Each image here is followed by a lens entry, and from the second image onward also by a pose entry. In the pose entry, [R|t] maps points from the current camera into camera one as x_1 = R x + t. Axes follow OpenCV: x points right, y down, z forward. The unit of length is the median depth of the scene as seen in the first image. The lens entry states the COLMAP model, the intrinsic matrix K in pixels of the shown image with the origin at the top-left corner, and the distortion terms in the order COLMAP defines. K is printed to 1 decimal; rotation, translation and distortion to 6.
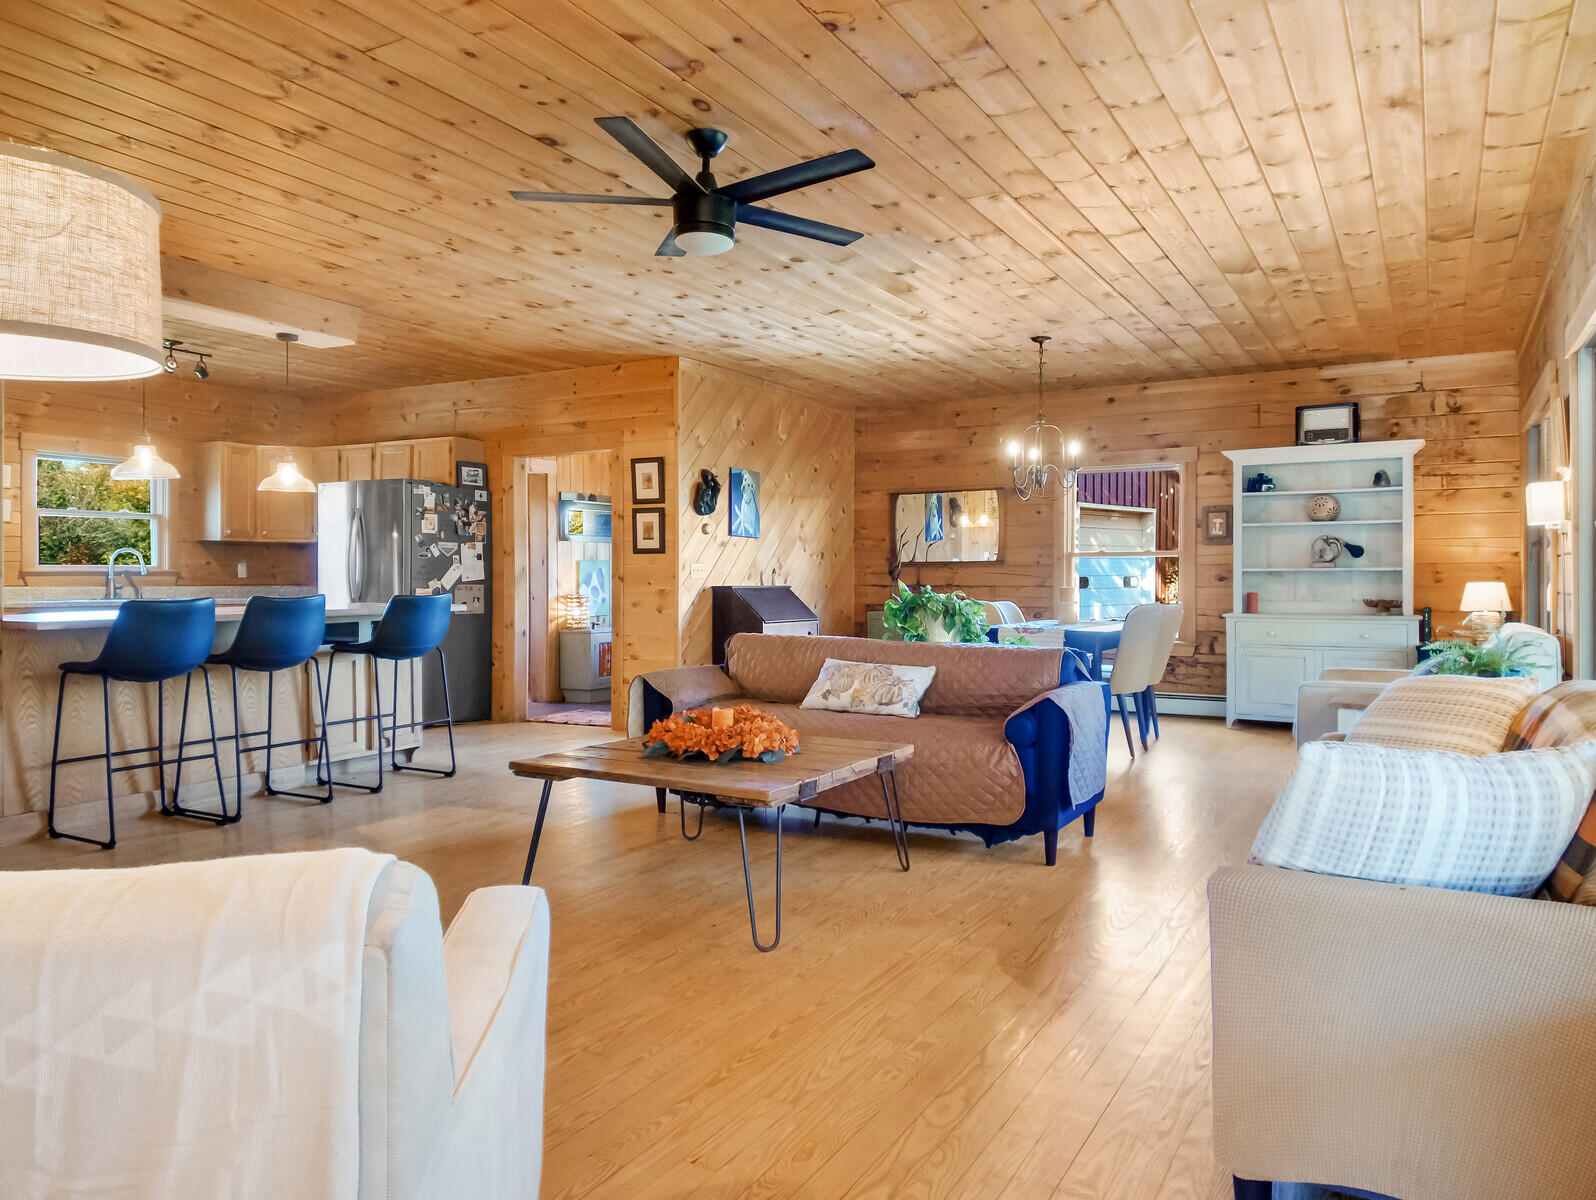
lens RADIAL K [[1078.4, 0, 798.2], [0, 1078.4, 591.1], [0, 0, 1]] dist [-0.004368, -0.000384]
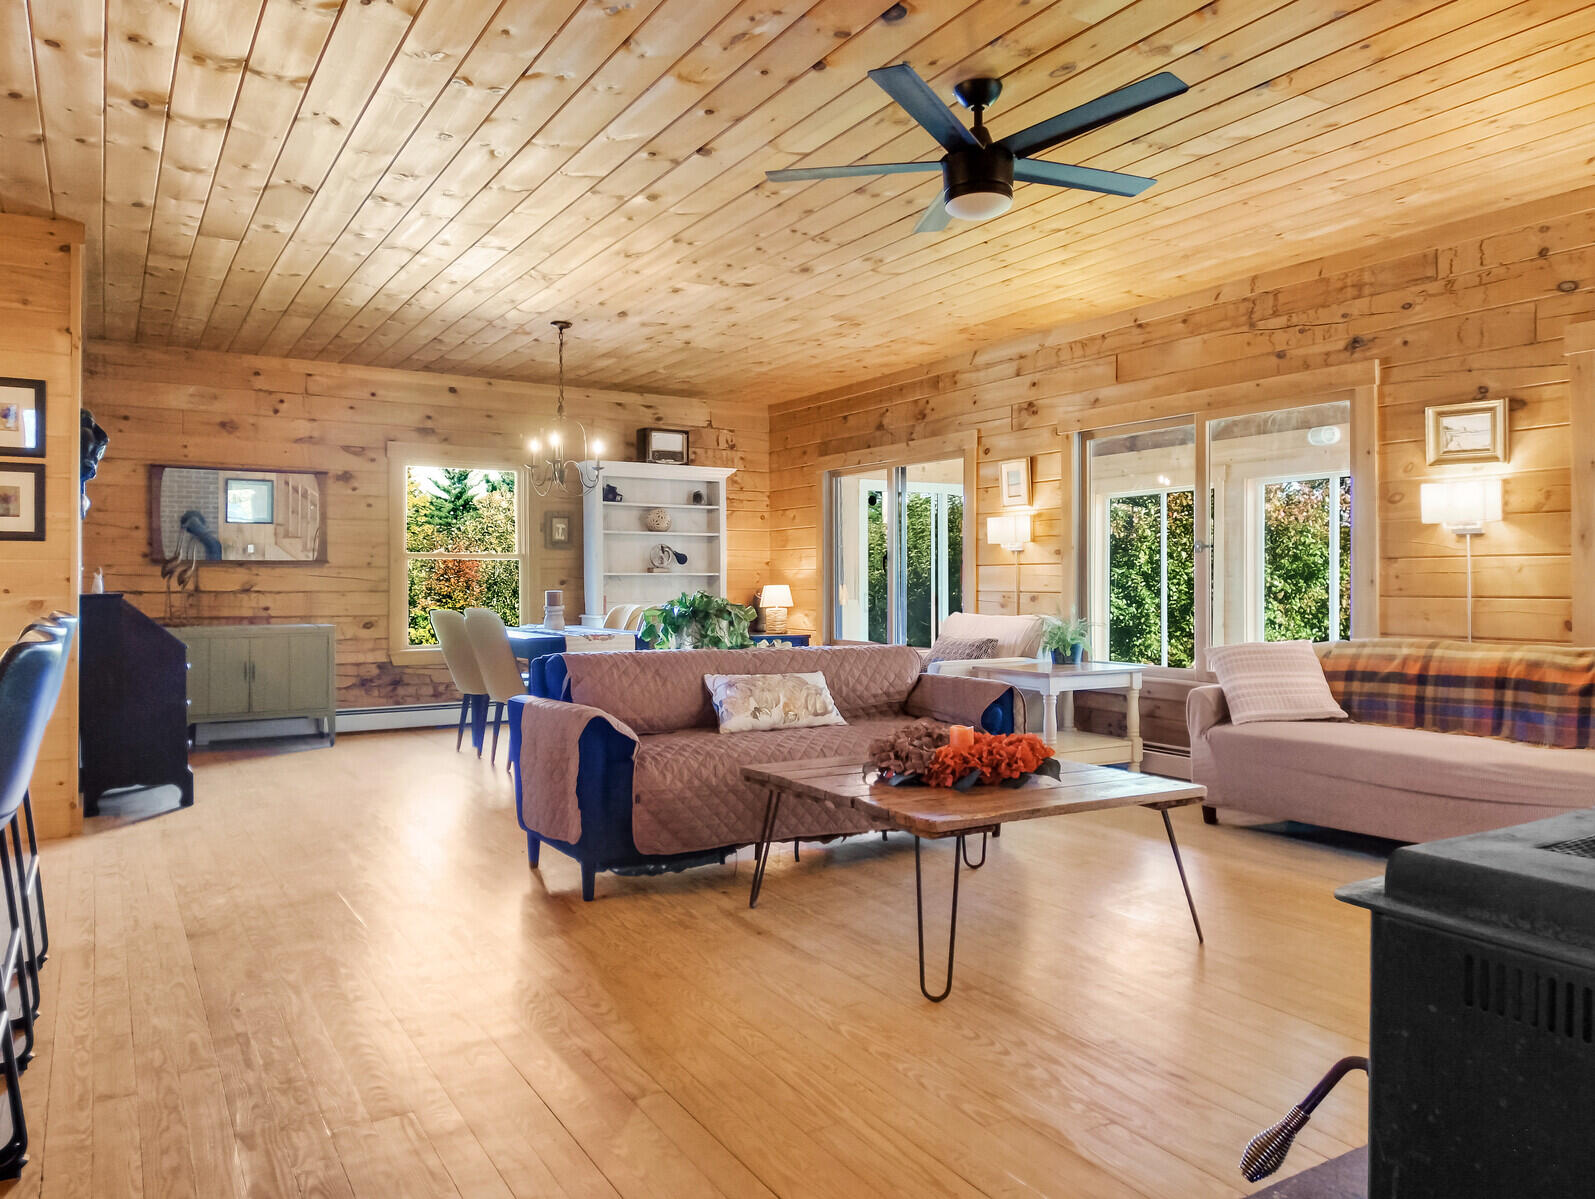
lens RADIAL K [[1111.4, 0, 797.6], [0, 1111.4, 596.2], [0, 0, 1]] dist [0.002181, -0.002199]
pose [[0.456719, -0.011461, 0.889537, -0.483460], [0.009387, 0.999923, 0.008063, -0.004989], [-0.889562, 0.004667, 0.456791, 0.340744]]
